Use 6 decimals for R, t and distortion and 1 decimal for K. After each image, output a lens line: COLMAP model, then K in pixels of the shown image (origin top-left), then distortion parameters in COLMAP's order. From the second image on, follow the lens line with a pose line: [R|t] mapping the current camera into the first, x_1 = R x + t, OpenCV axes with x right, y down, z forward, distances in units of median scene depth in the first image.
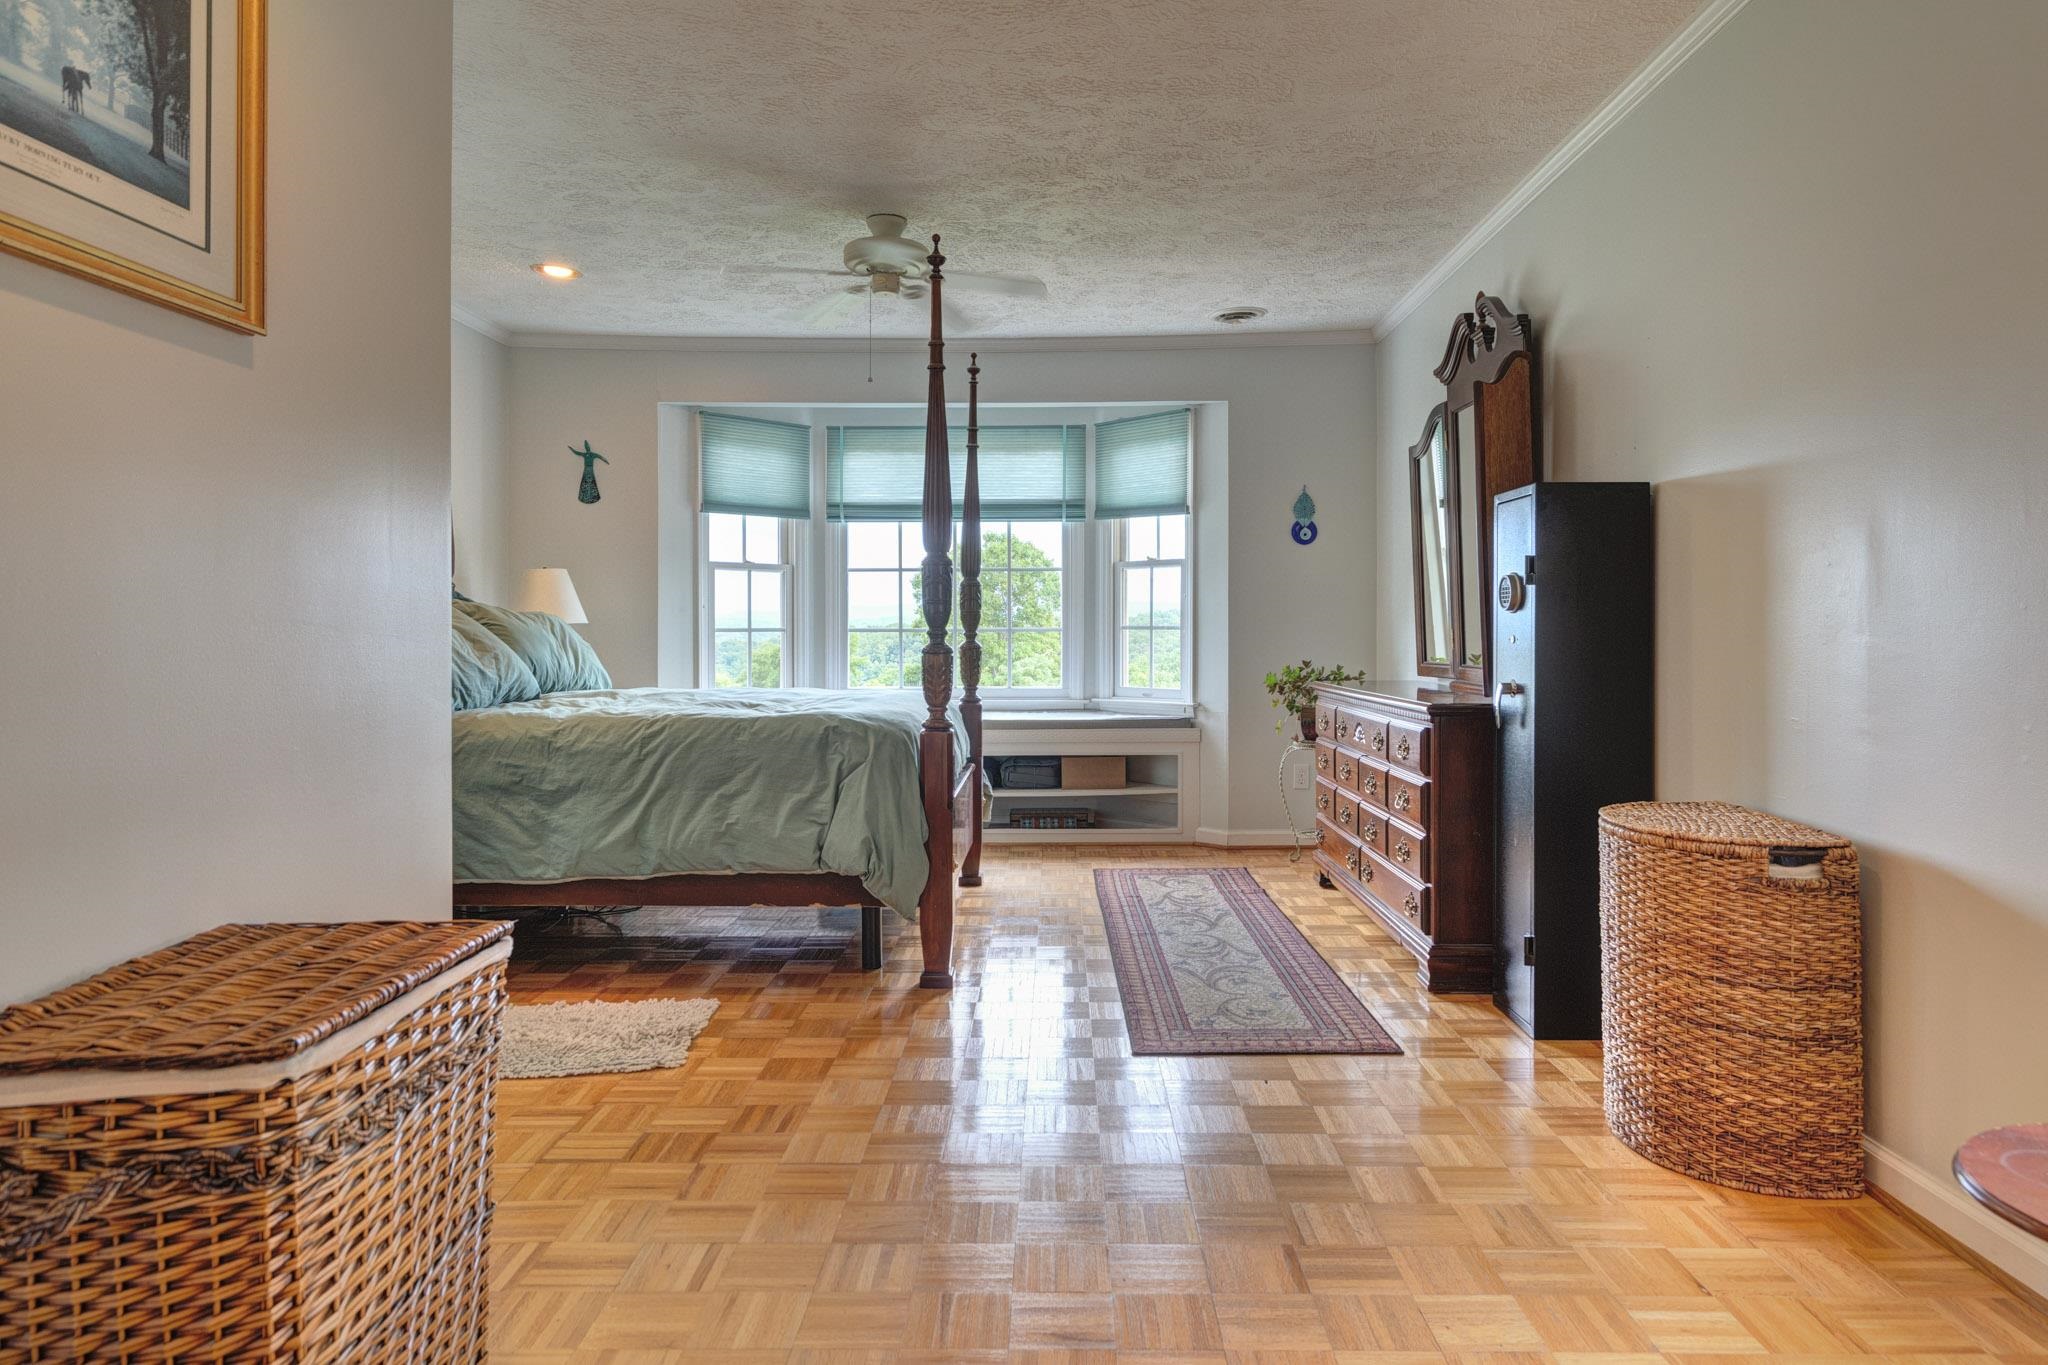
lens RADIAL K [[1257.6, 0, 1025.4], [0, 1257.6, 669.6], [0, 0, 1]] dist [0.002257, -0.000022]
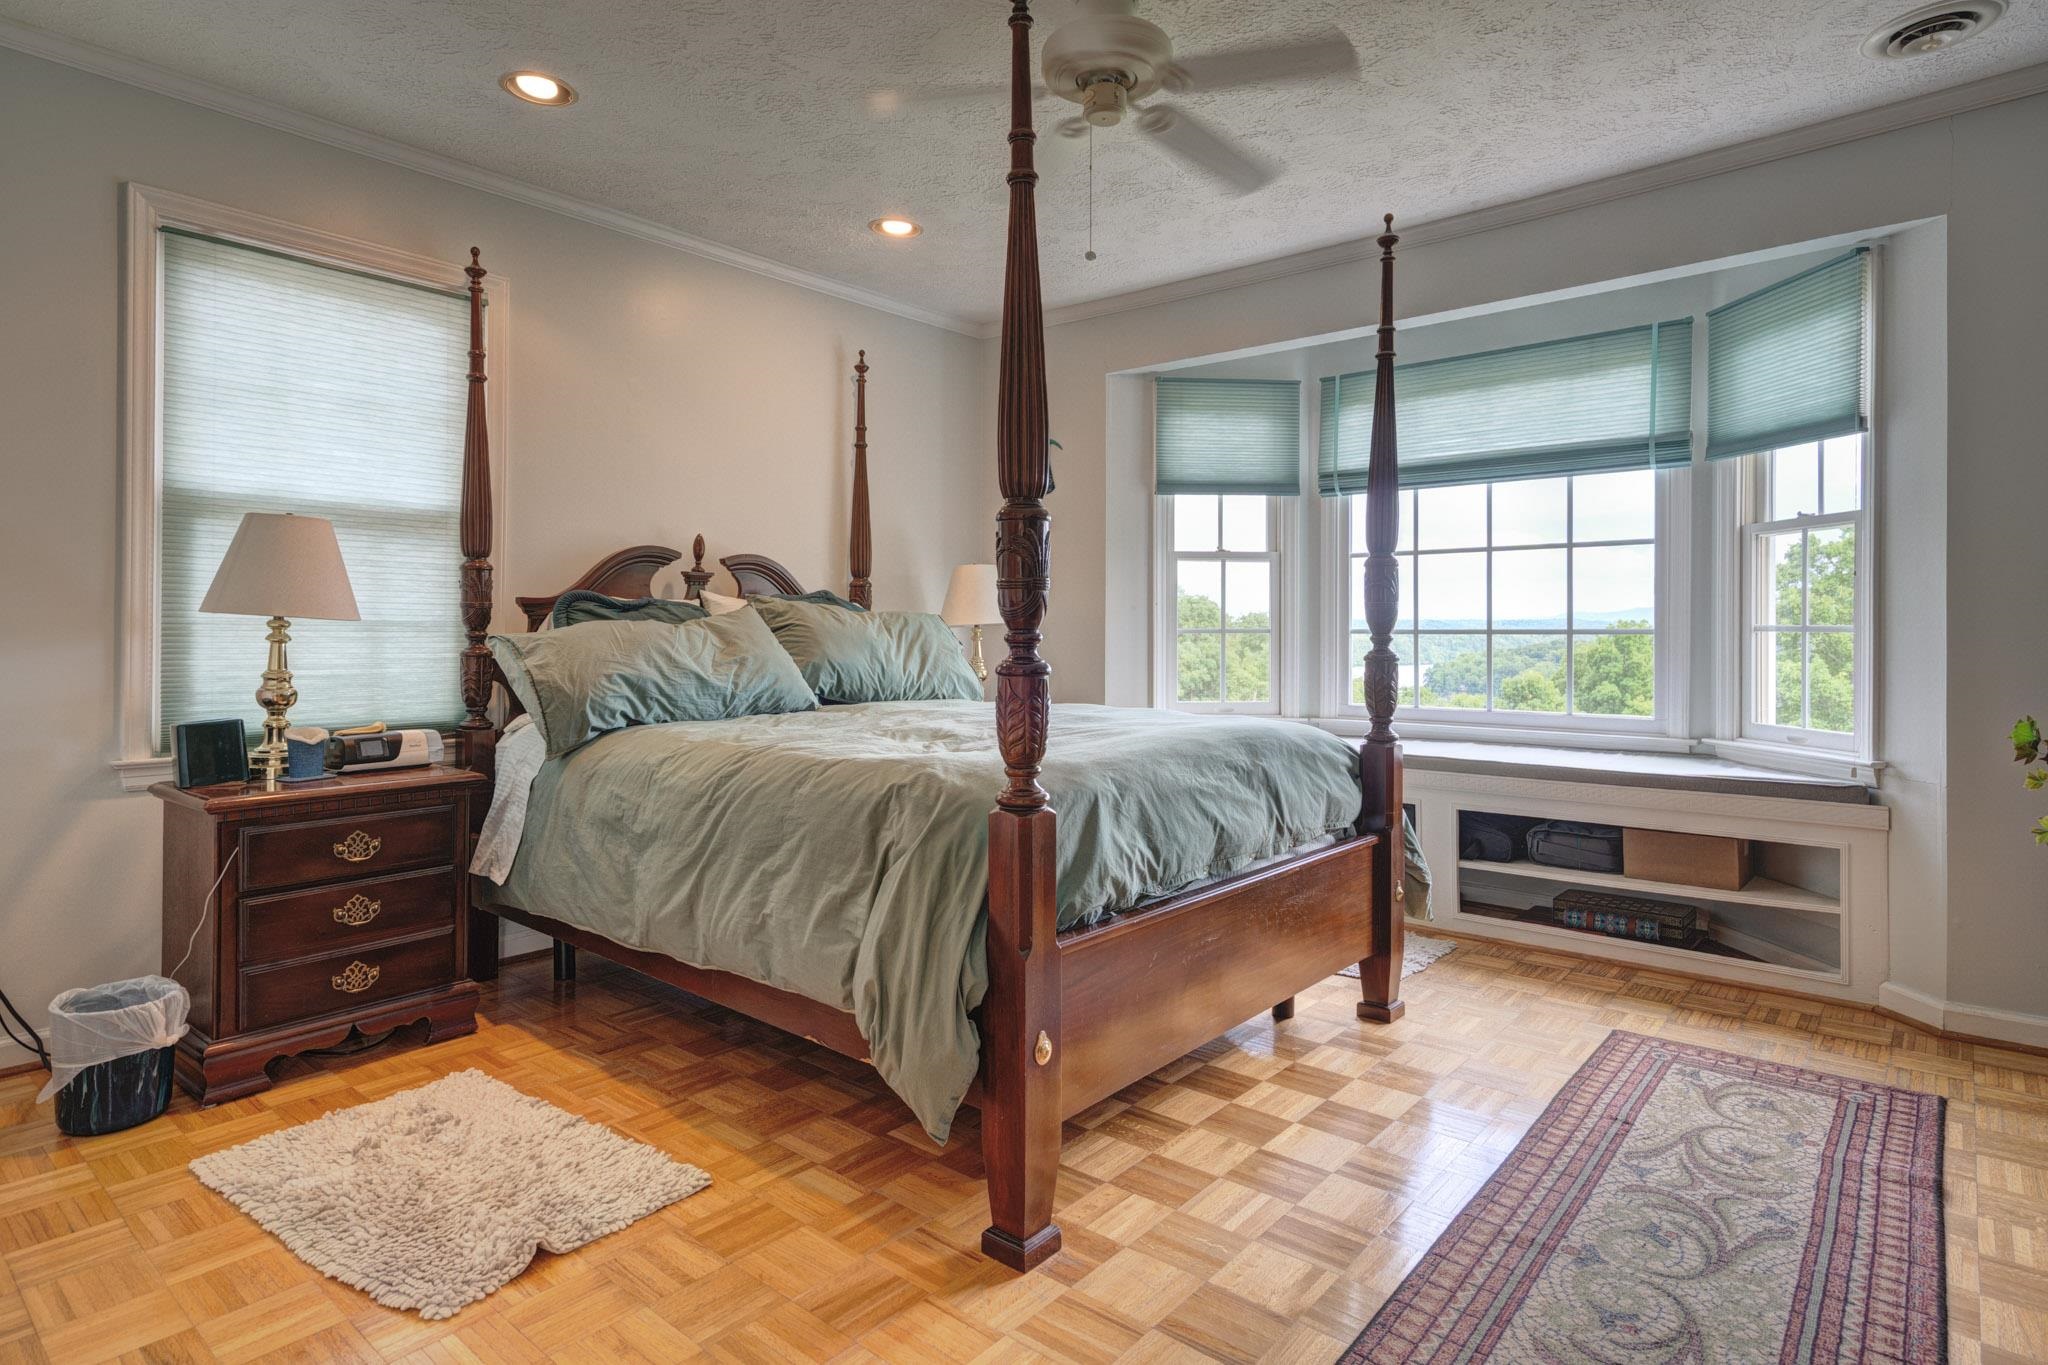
lens RADIAL K [[1084.7, 0, 1031.0], [0, 1084.7, 639.3], [0, 0, 1]] dist [0.006539, 0.000080]
pose [[0.775248, 0.007153, -0.631616, 0.146728], [-0.021463, 0.999657, -0.015023, -0.012823], [0.631292, 0.025202, 0.775136, 0.370274]]
